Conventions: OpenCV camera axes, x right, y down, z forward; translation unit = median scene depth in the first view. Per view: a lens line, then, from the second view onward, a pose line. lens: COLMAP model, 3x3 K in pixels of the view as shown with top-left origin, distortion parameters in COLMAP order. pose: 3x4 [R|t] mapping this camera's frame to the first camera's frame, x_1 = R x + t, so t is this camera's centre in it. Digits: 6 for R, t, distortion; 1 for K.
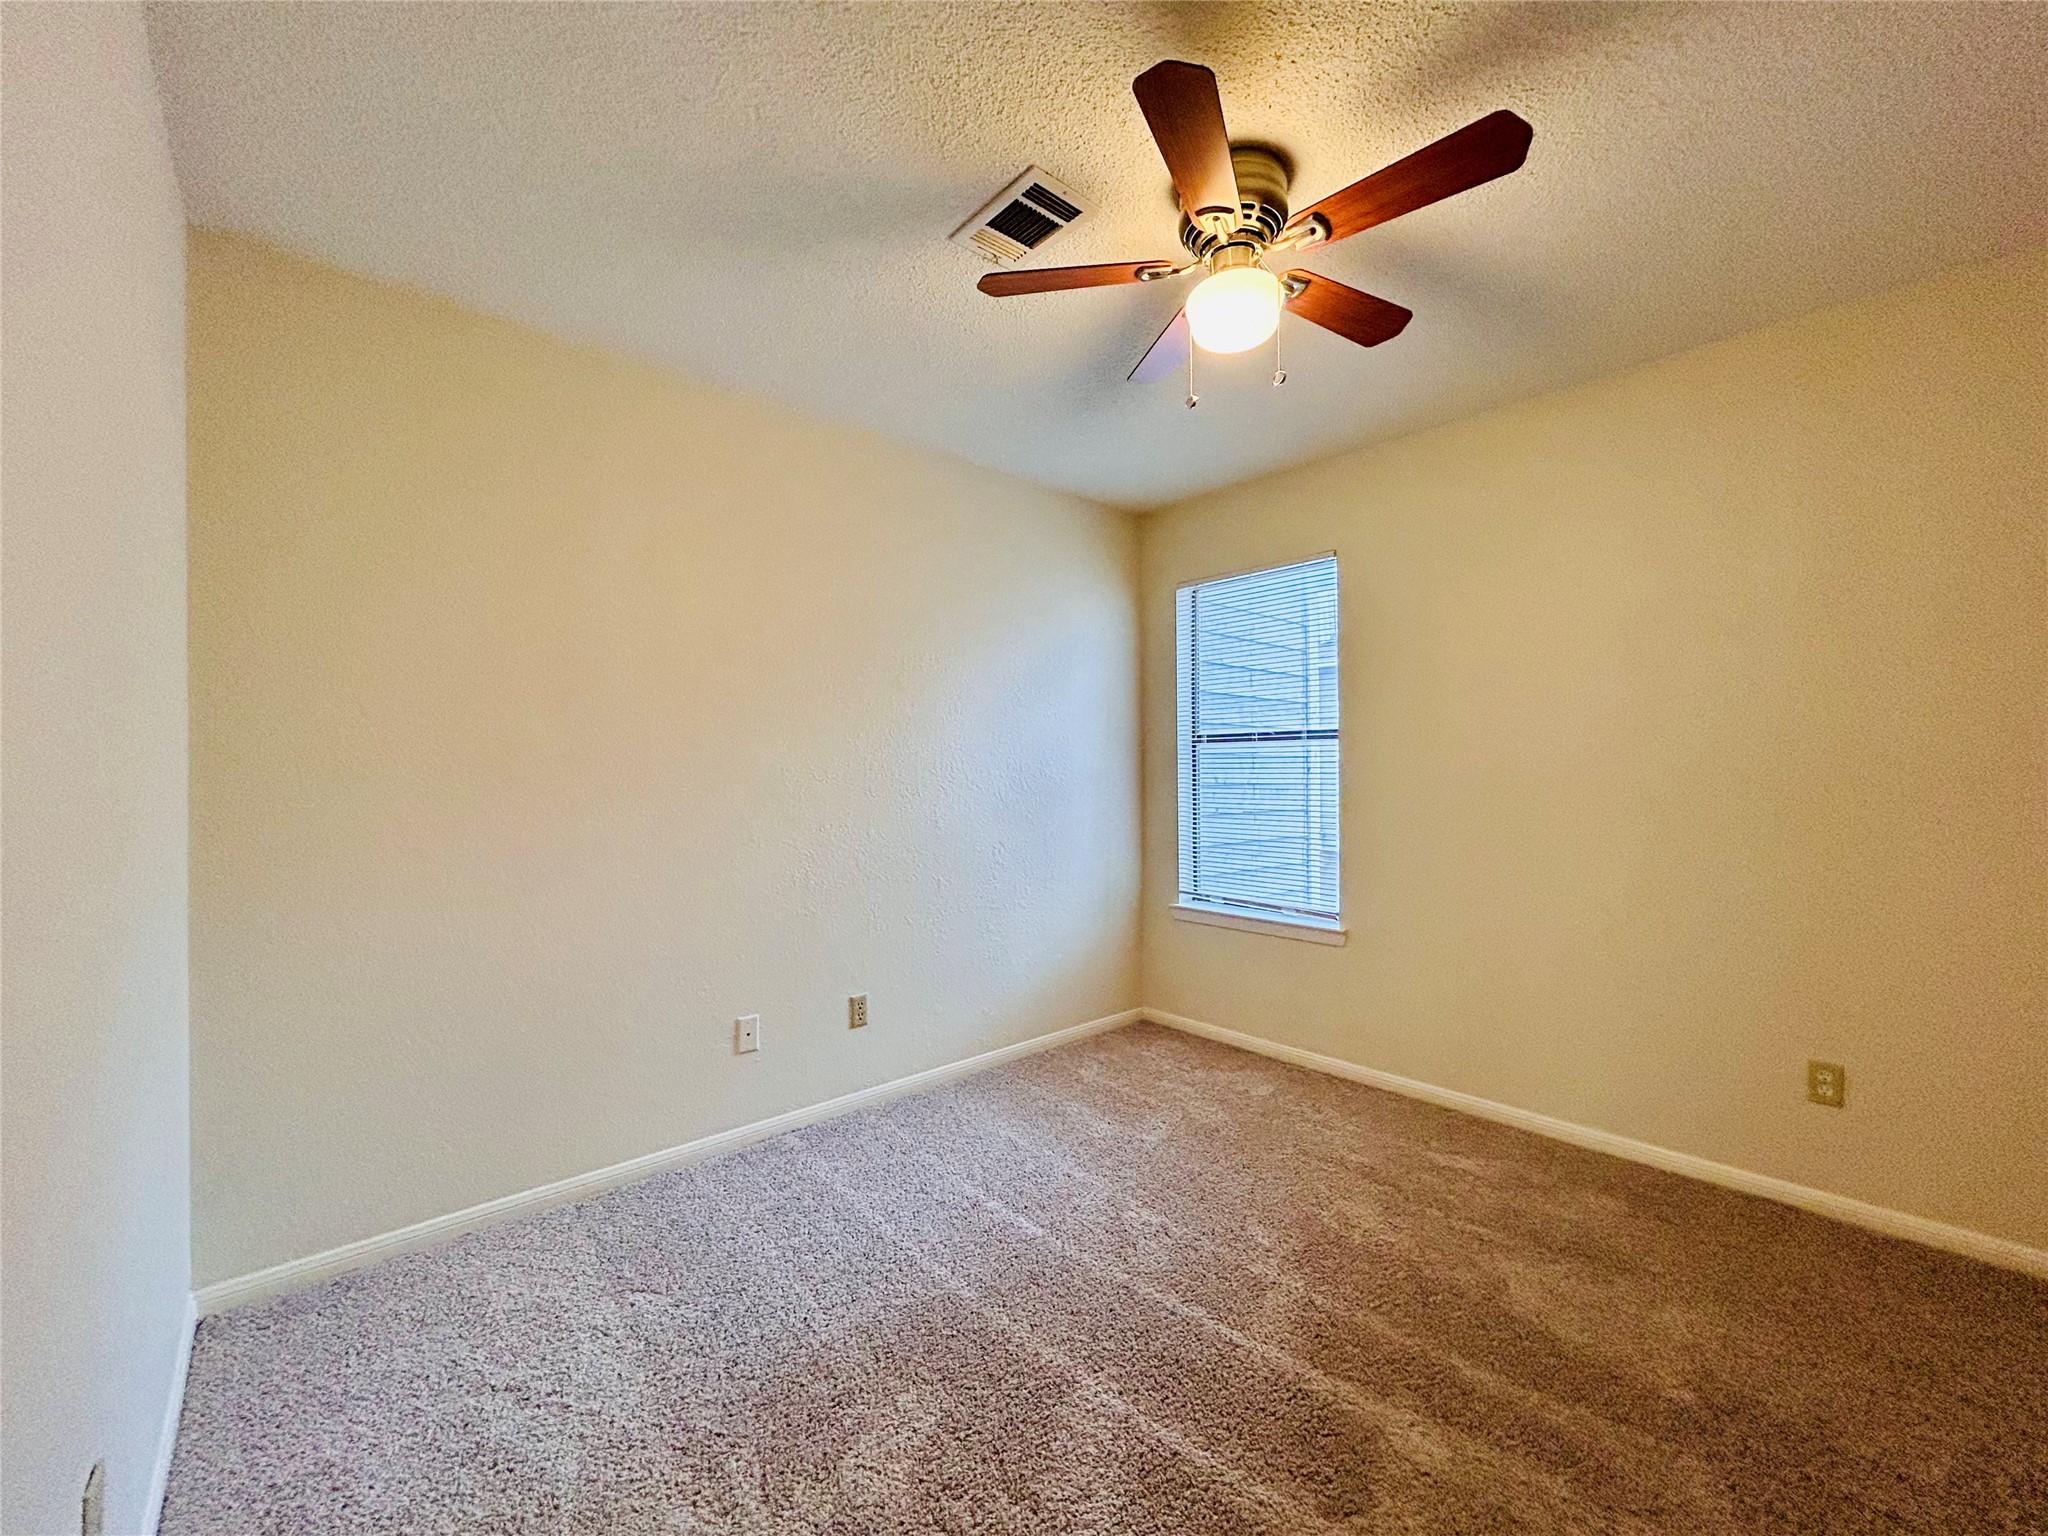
lens RADIAL K [[818.3, 0, 1026.6], [0, 818.3, 767.2], [0, 0, 1]] dist [0.001322, -0.000092]
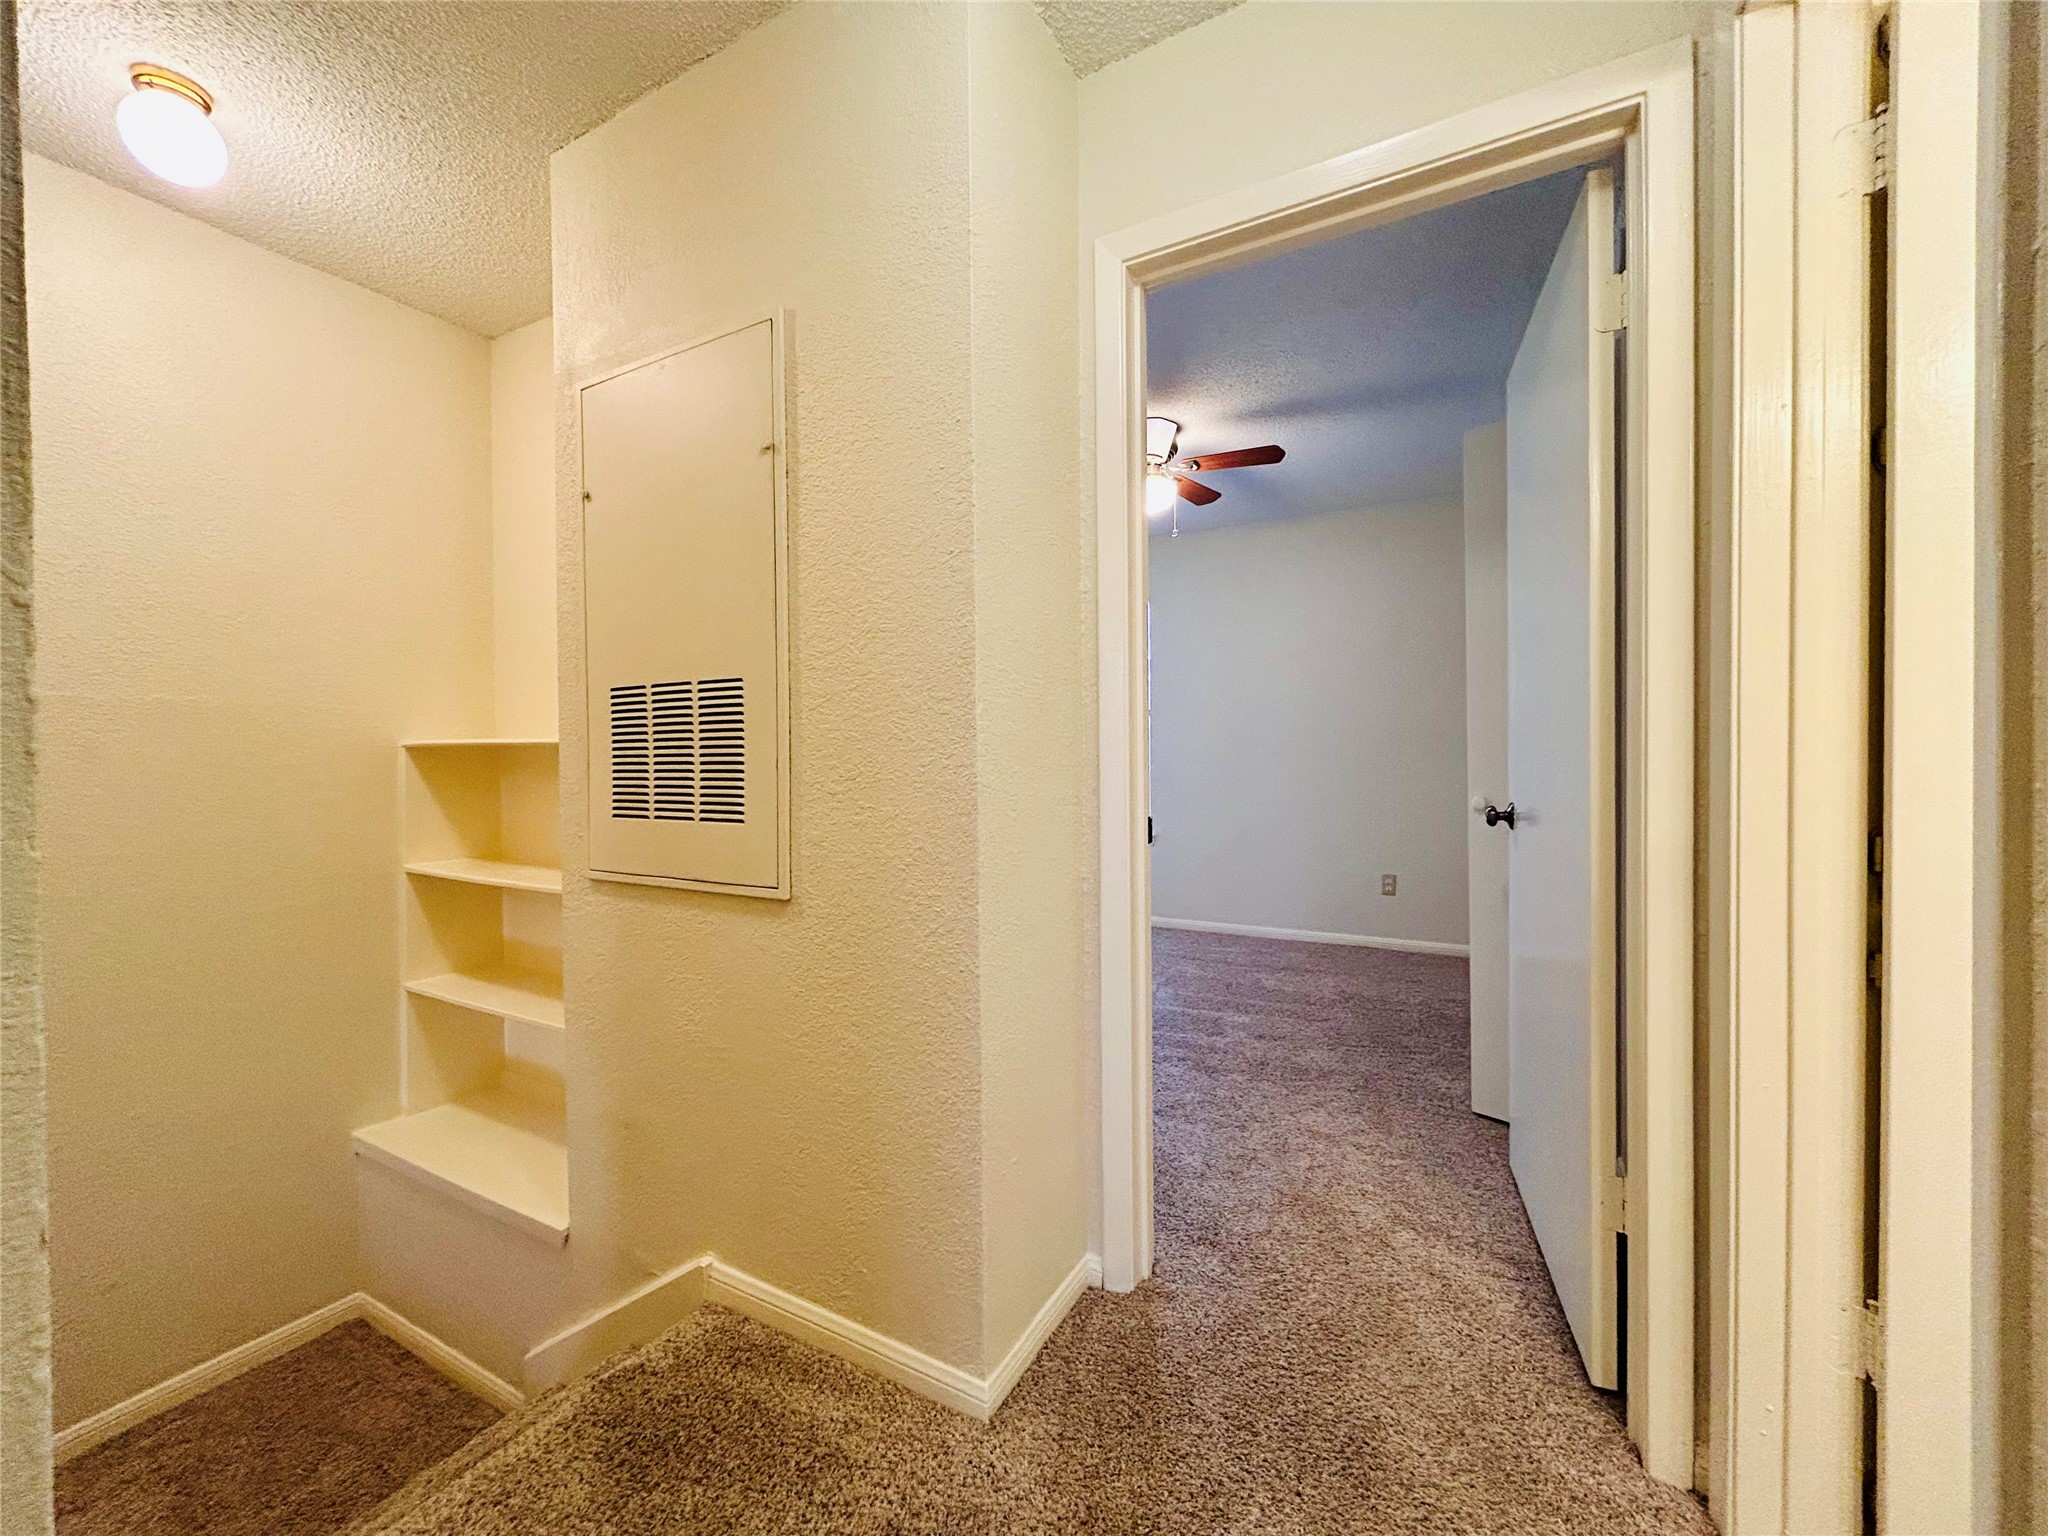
lens RADIAL K [[818.3, 0, 1026.6], [0, 818.3, 767.2], [0, 0, 1]] dist [0.001322, -0.000092]
pose [[0.944440, -0.002784, 0.328673, -0.680685], [-0.000431, 0.999953, 0.009708, 0.094594], [-0.328684, -0.009310, 0.944394, -0.782135]]
